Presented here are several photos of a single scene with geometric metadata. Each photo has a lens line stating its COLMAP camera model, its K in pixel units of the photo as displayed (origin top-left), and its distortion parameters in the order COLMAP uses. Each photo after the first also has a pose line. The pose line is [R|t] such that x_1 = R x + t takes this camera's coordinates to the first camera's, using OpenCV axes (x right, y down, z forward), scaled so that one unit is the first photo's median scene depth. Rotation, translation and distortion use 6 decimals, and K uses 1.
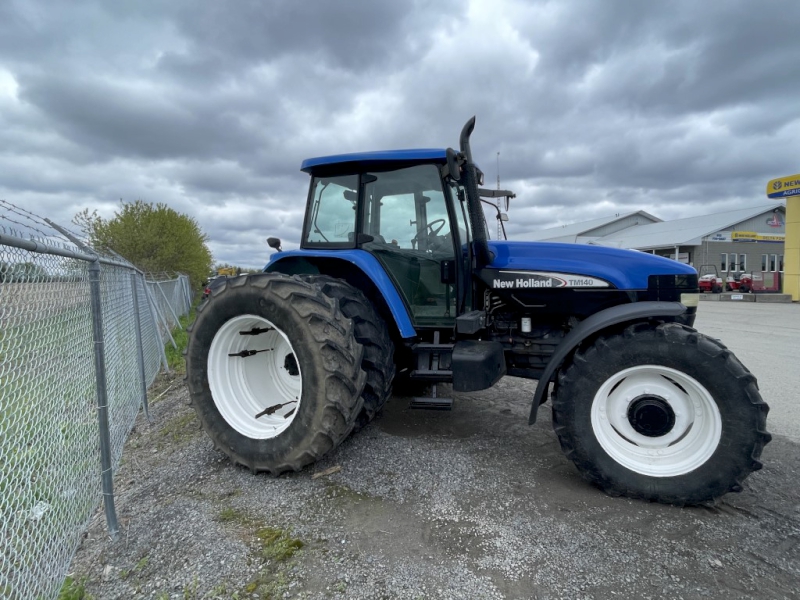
lens RADIAL K [[435.9, 0, 402.8], [0, 435.9, 301.0], [0, 0, 1]] dist [0.002154, -0.002761]
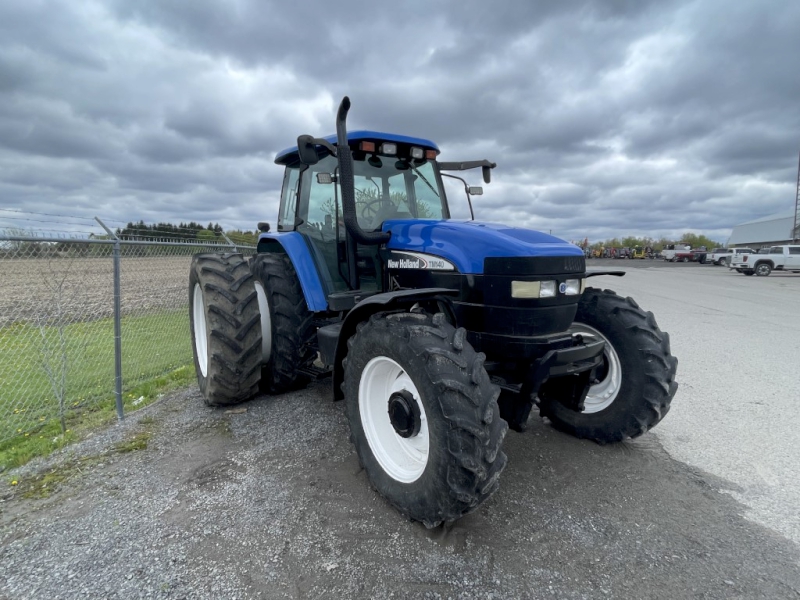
lens RADIAL K [[435.9, 0, 399.7], [0, 435.9, 300.4], [0, 0, 1]] dist [0.002154, -0.002761]
pose [[0.841154, 0.066565, -0.536683, 0.584163], [-0.038164, 0.997228, 0.063871, -0.016234], [0.539447, -0.033244, 0.841363, 0.138512]]
